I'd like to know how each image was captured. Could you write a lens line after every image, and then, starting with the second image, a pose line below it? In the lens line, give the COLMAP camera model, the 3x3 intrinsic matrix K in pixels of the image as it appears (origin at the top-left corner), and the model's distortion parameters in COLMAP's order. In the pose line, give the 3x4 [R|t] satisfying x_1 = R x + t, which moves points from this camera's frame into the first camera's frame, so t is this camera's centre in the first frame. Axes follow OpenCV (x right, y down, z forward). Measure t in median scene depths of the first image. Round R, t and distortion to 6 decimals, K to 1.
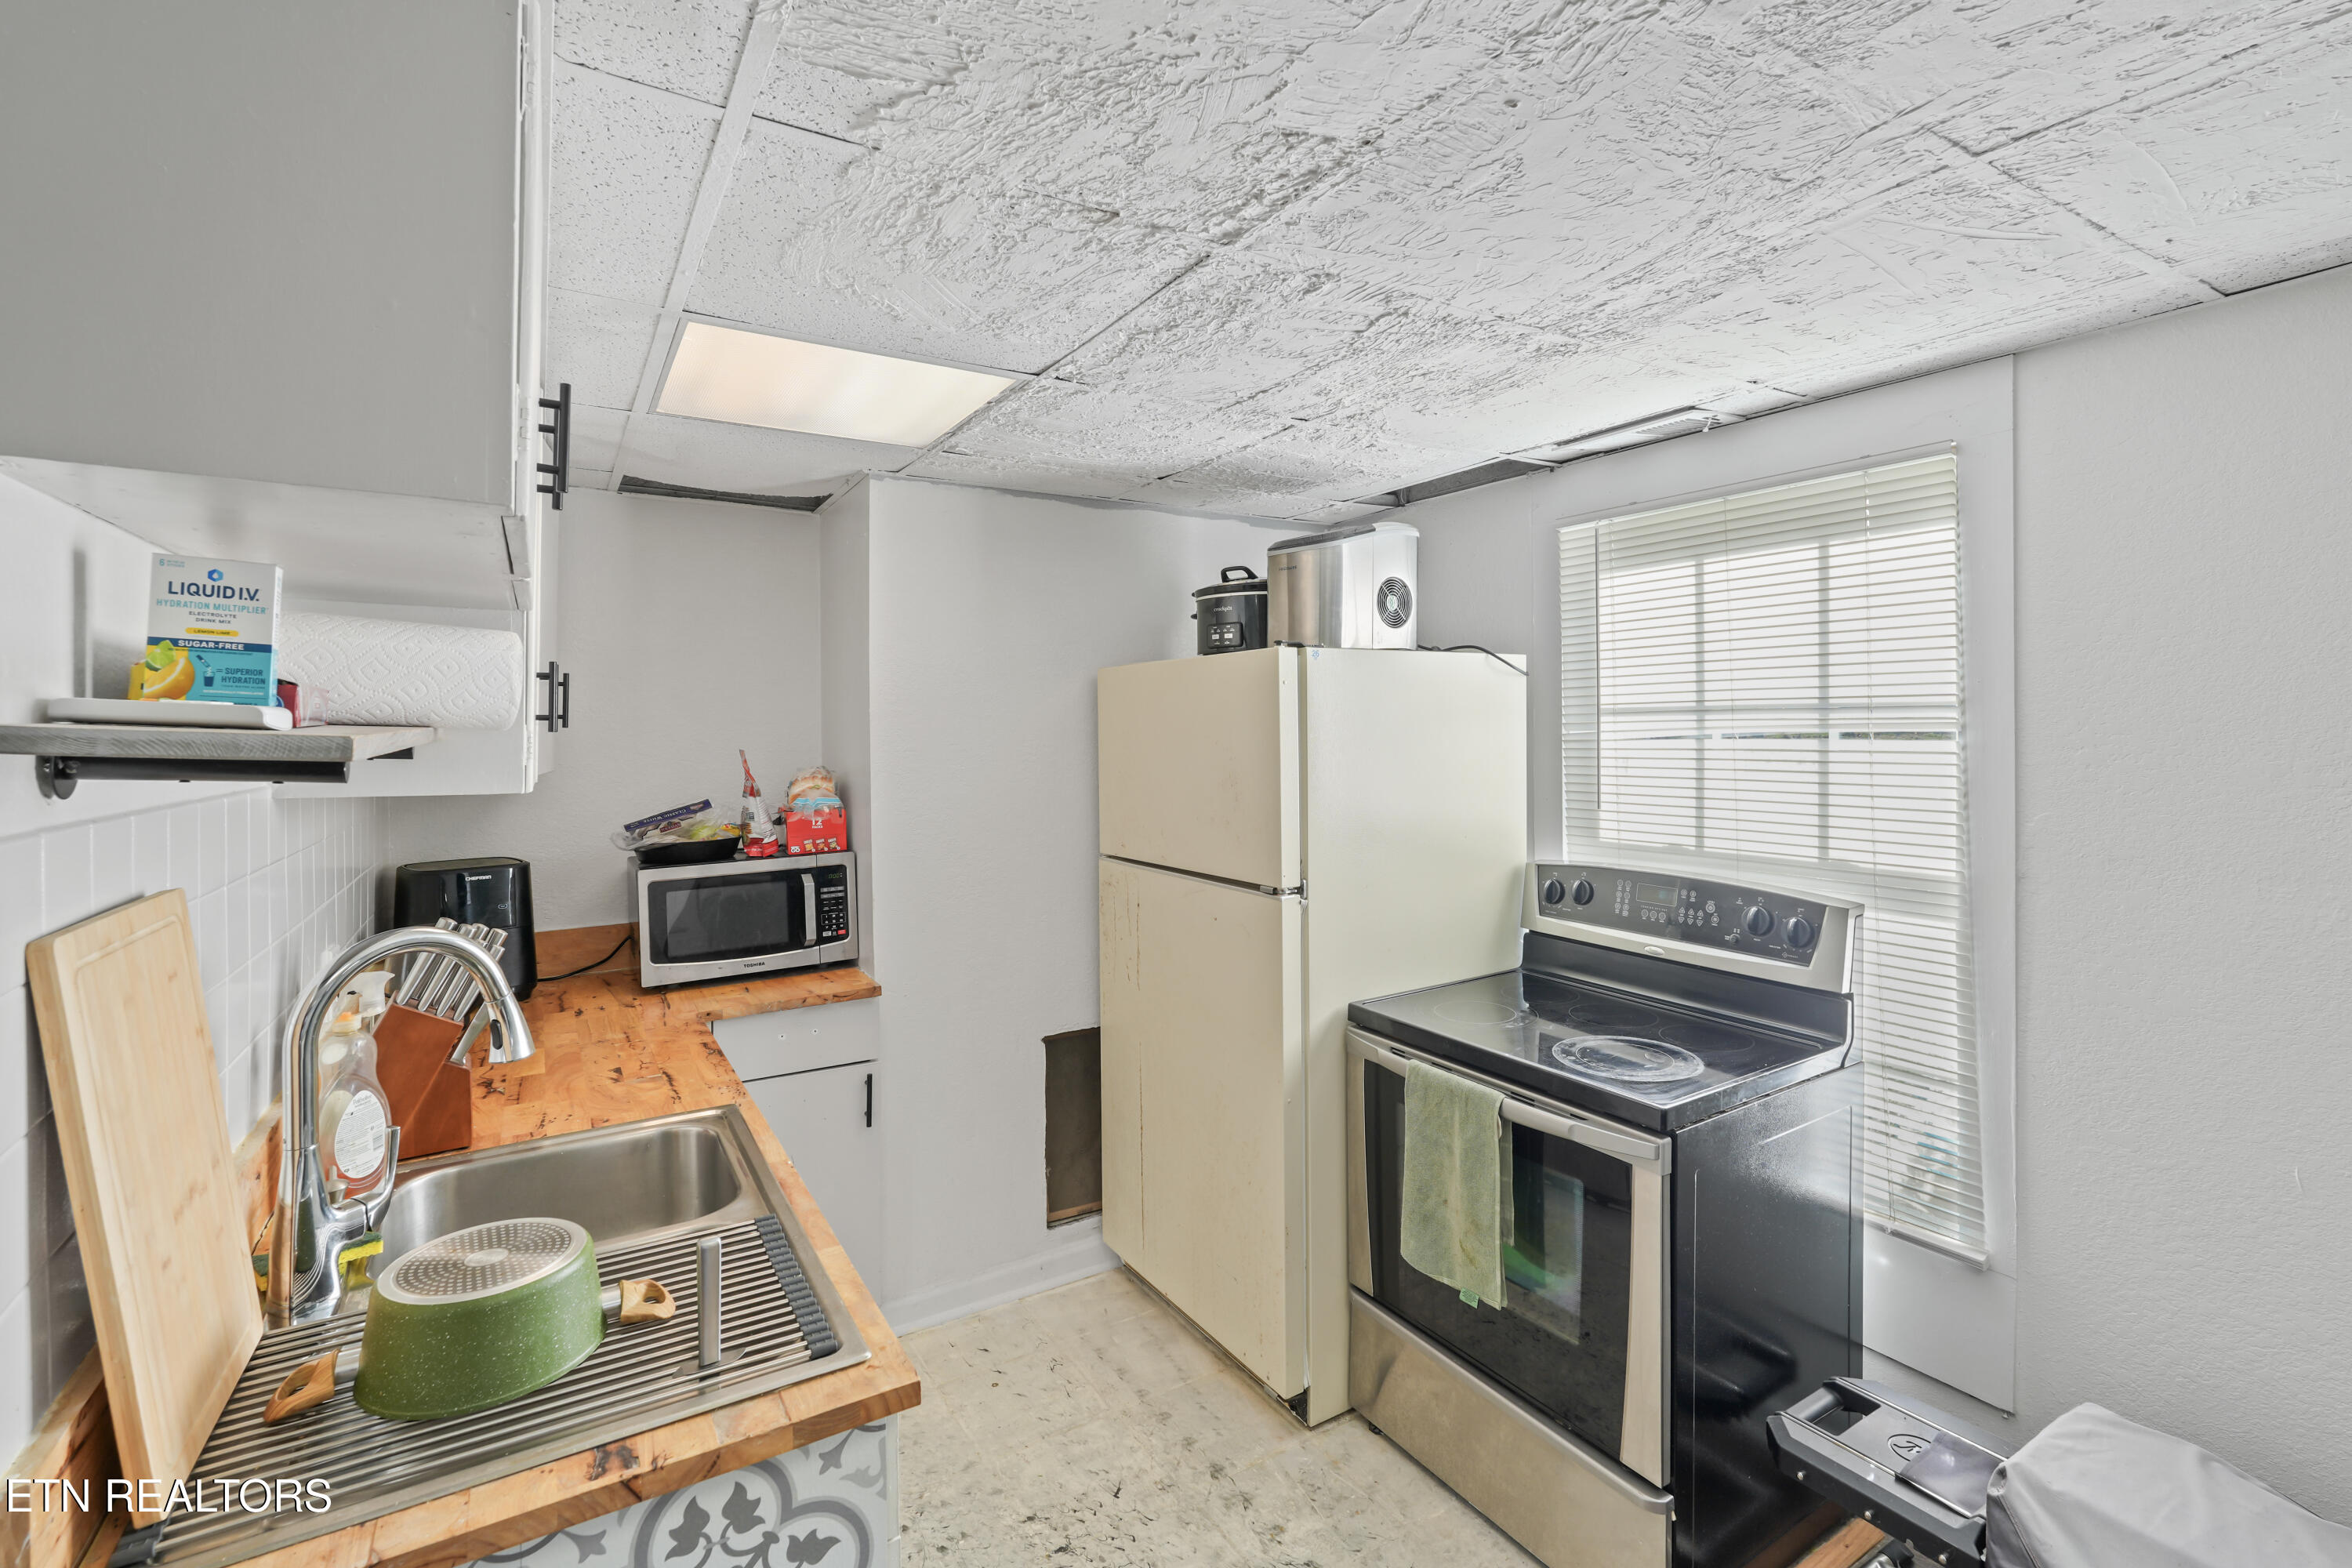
lens RADIAL K [[1056.6, 0, 1191.3], [0, 1056.6, 722.4], [0, 0, 1]] dist [-0.008888, -0.000092]
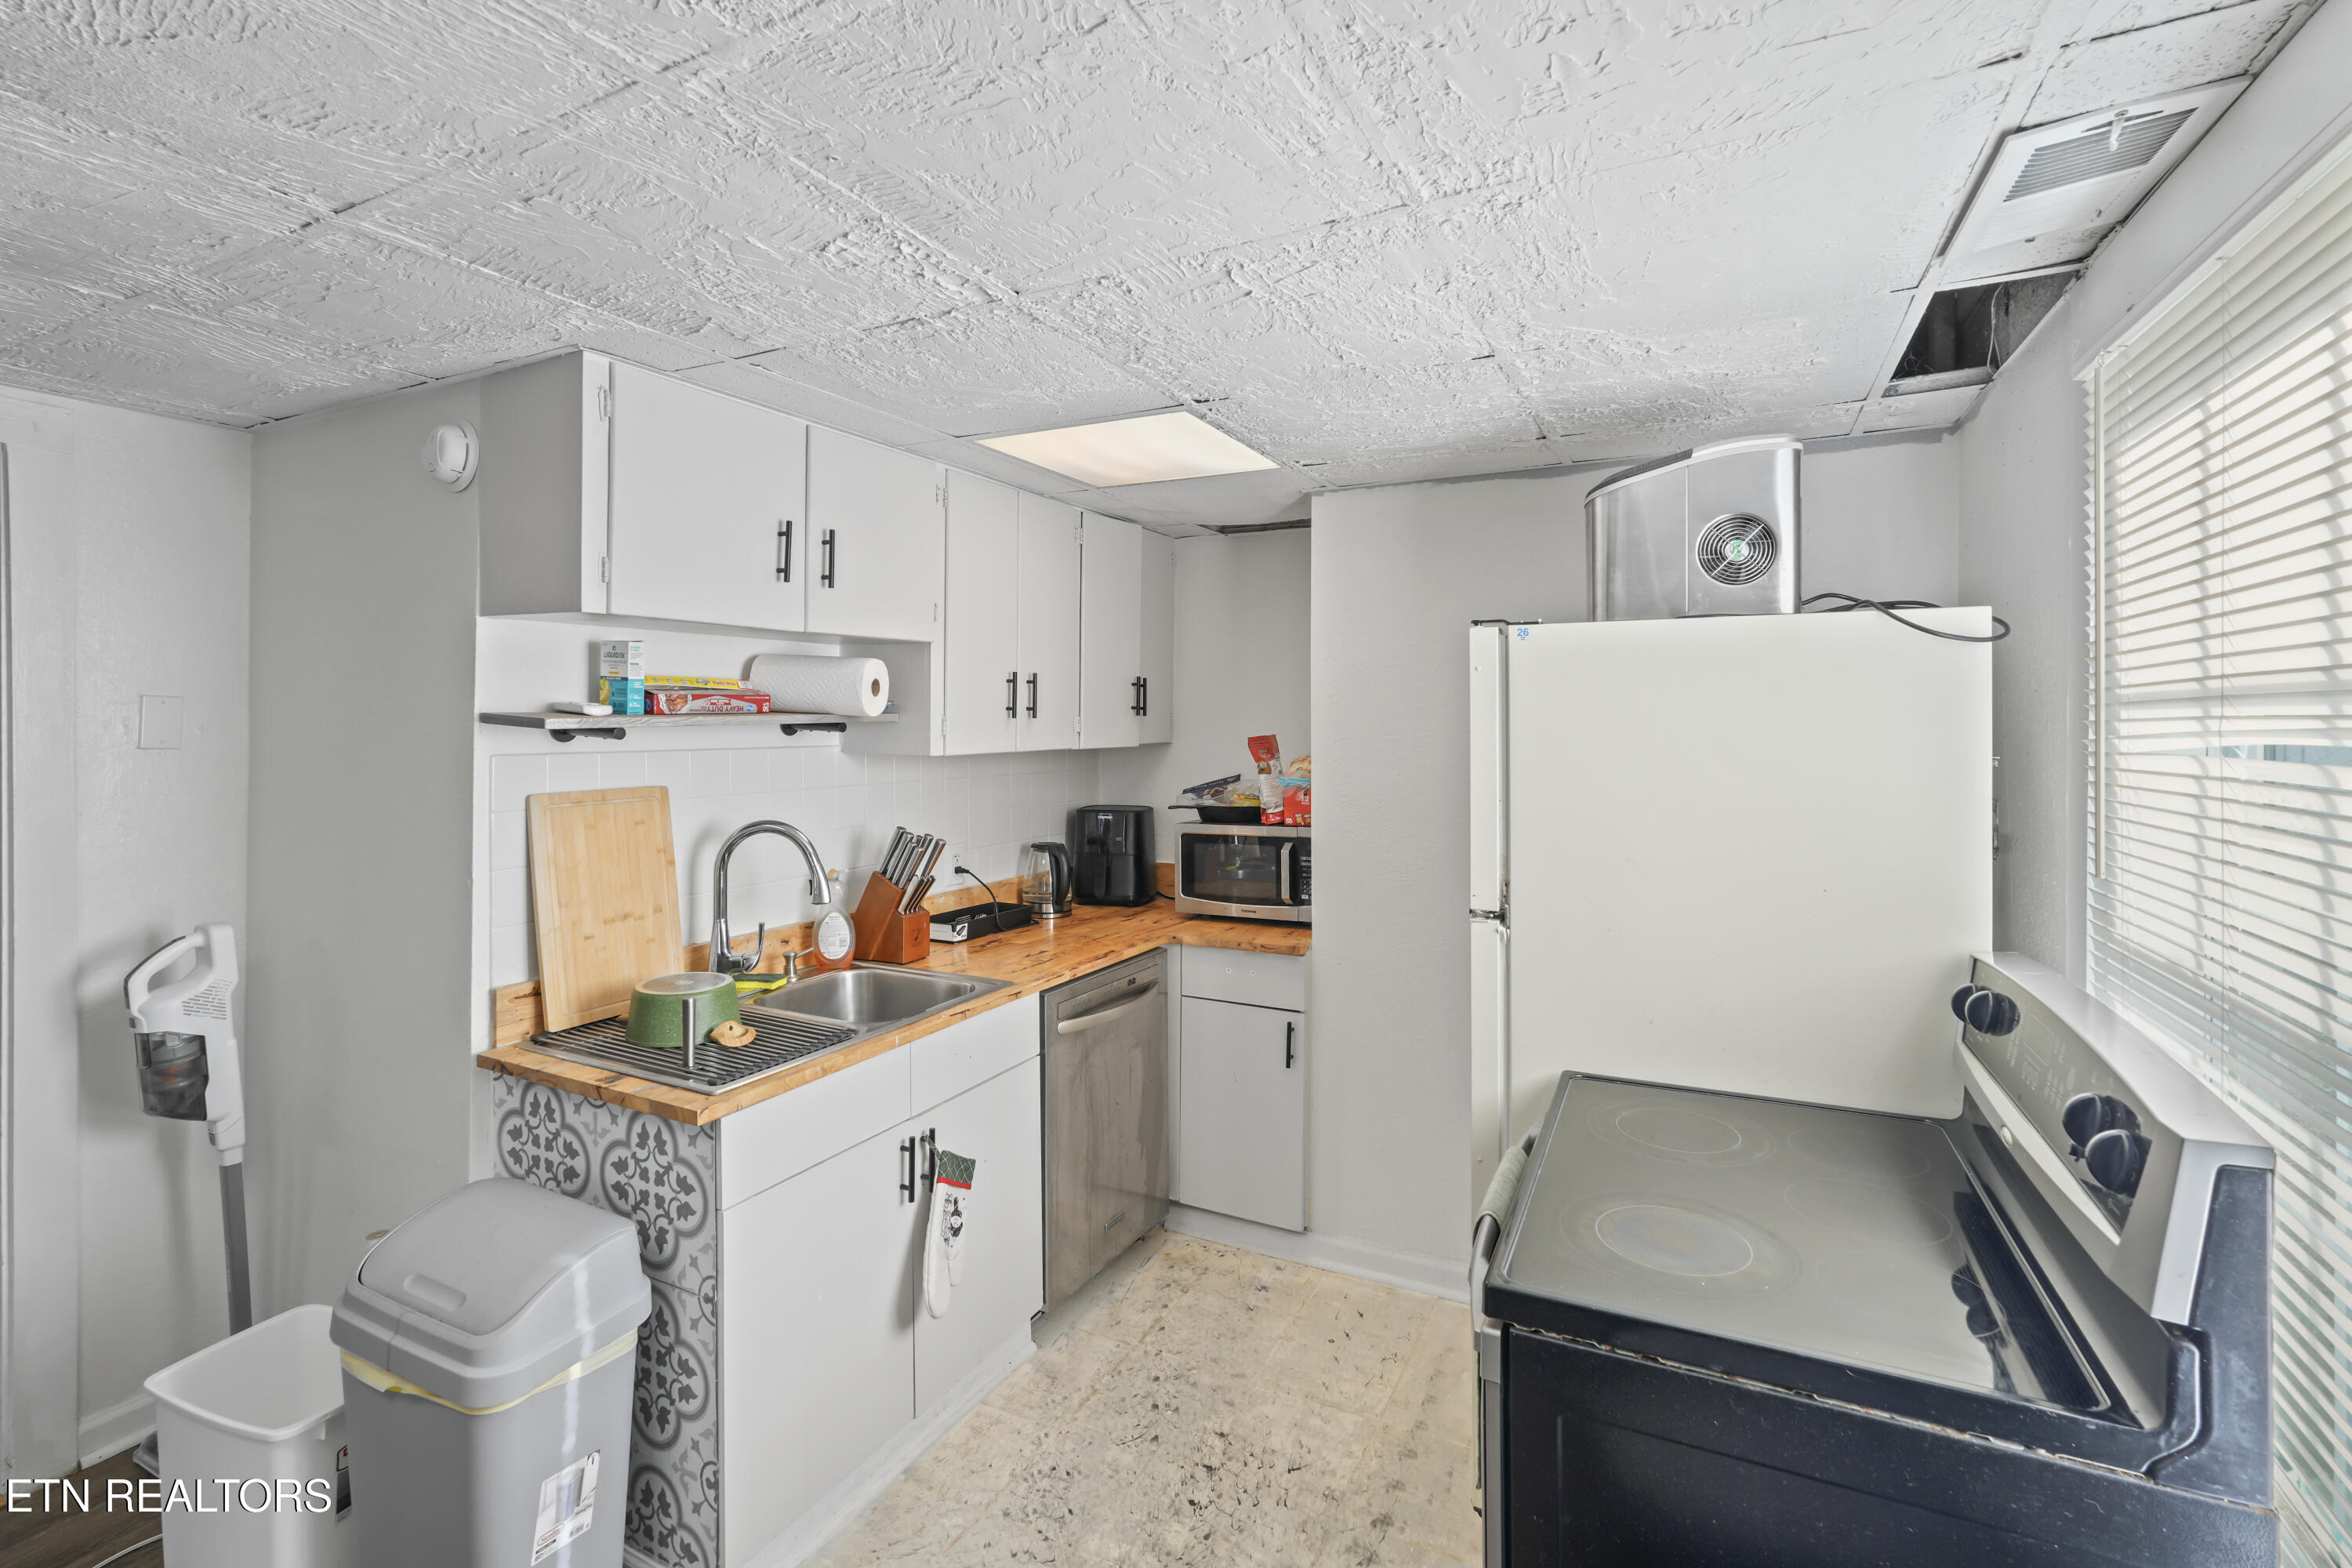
lens RADIAL K [[1052.6, 0, 1177.0], [0, 1052.6, 717.5], [0, 0, 1]] dist [-0.003091, 0.000377]
pose [[0.521384, 0.008816, -0.853277, 0.602812], [-0.004003, 0.999961, 0.007885, -0.004077], [0.853313, -0.000696, 0.521399, 0.305074]]
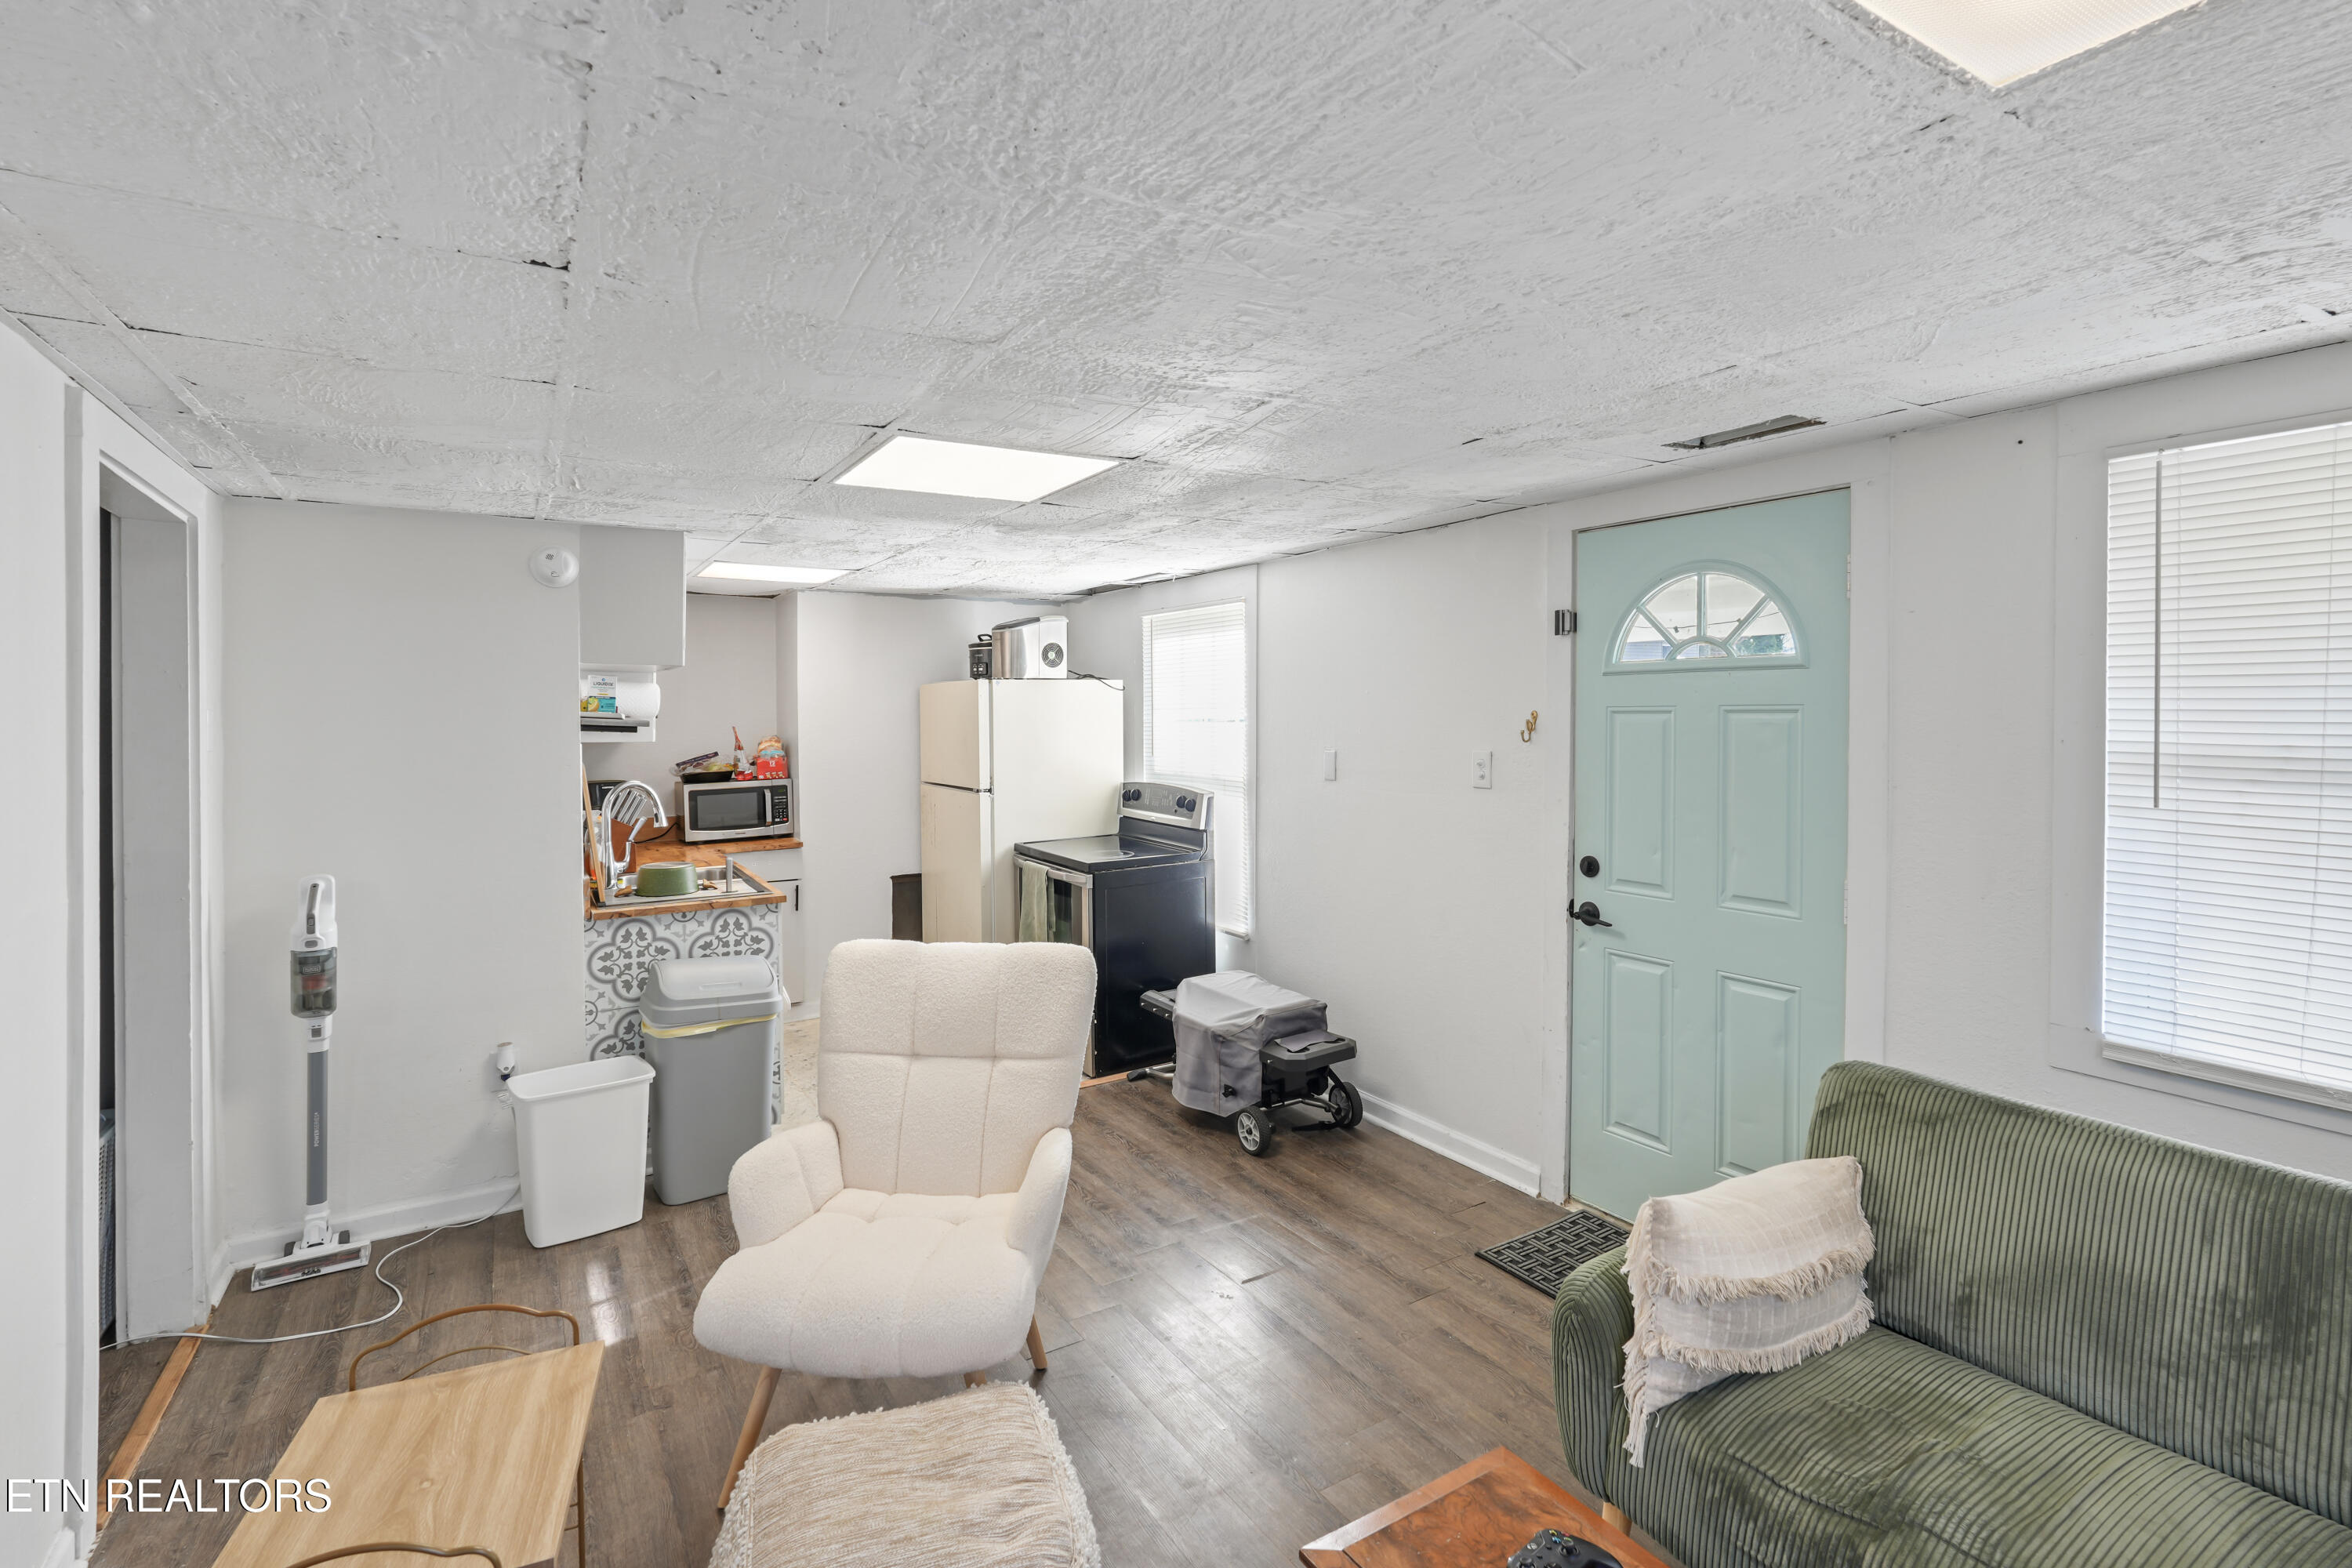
lens RADIAL K [[1052.6, 0, 1177.0], [0, 1052.6, 717.5], [0, 0, 1]] dist [-0.003091, 0.000377]
pose [[0.999994, 0.002269, 0.002721, 0.429353], [-0.002304, 0.999914, 0.012930, -0.019311], [-0.002691, -0.012936, 0.999913, -1.048035]]
